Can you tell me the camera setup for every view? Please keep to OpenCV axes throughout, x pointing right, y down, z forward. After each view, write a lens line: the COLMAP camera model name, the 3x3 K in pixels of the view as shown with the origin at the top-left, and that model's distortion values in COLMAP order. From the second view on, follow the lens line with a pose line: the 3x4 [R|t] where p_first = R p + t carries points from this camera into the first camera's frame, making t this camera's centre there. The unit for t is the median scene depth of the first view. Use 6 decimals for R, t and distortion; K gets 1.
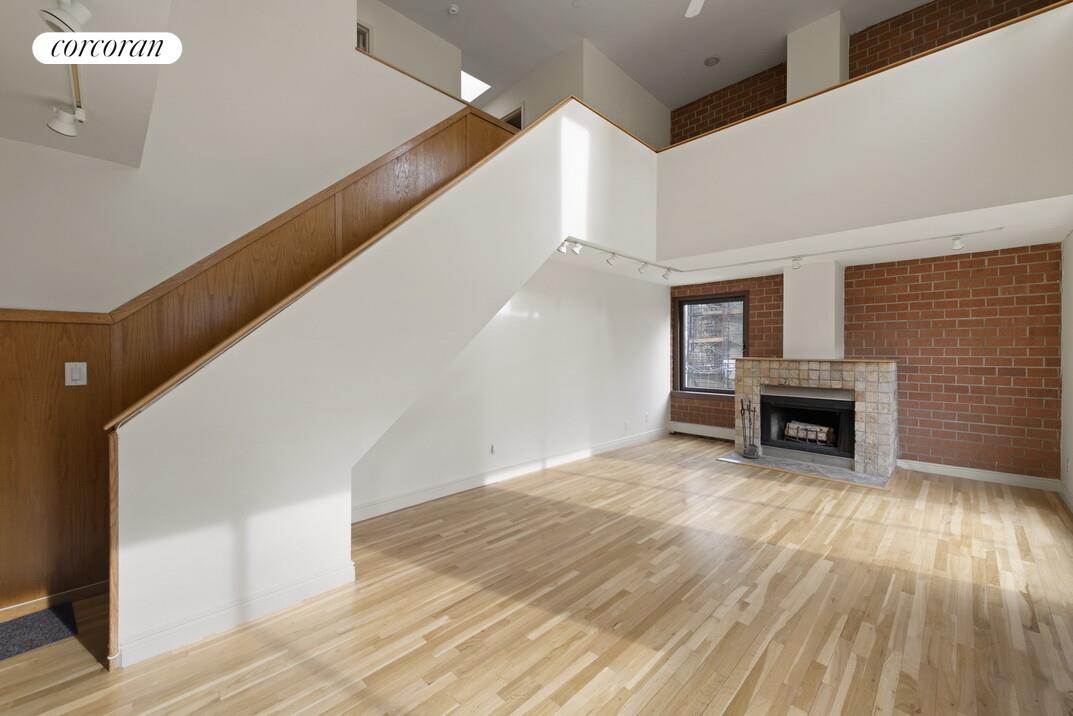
lens RADIAL K [[423.3, 0, 540.3], [0, 423.3, 351.8], [0, 0, 1]] dist [0.008601, -0.000162]
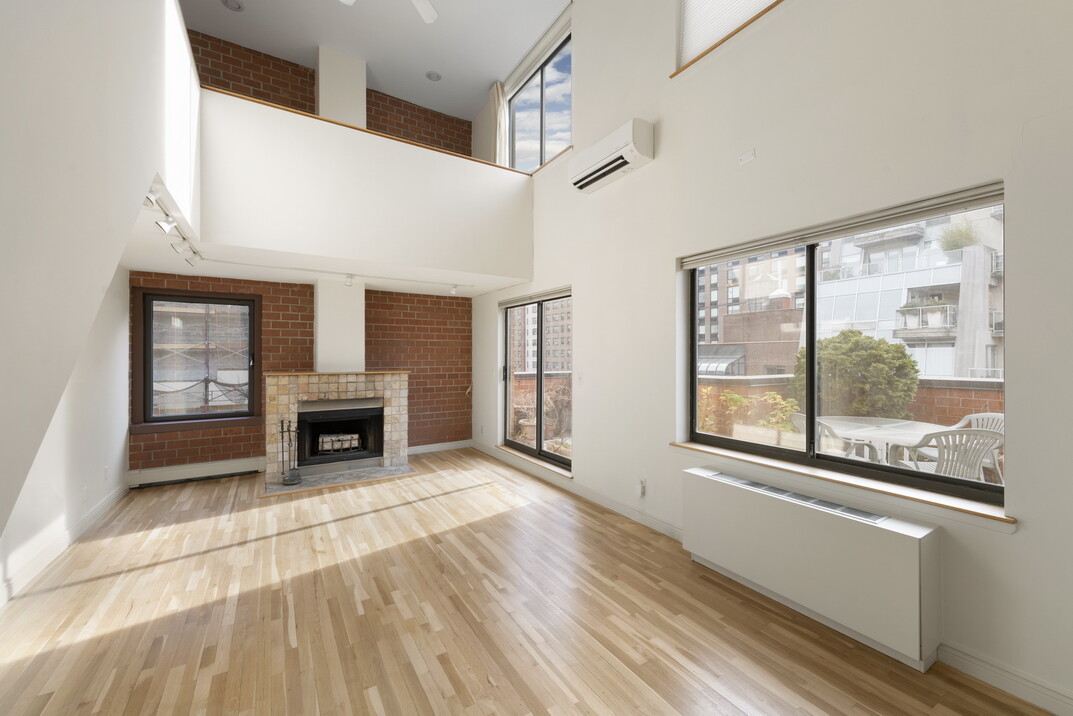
lens RADIAL K [[425.0, 0, 543.8], [0, 425.0, 355.4], [0, 0, 1]] dist [0.022642, -0.008675]
pose [[0.218939, 0.001662, 0.975737, -0.298124], [0.004061, 0.999988, -0.002615, -0.020162], [-0.975730, 0.004535, 0.218930, 0.299219]]
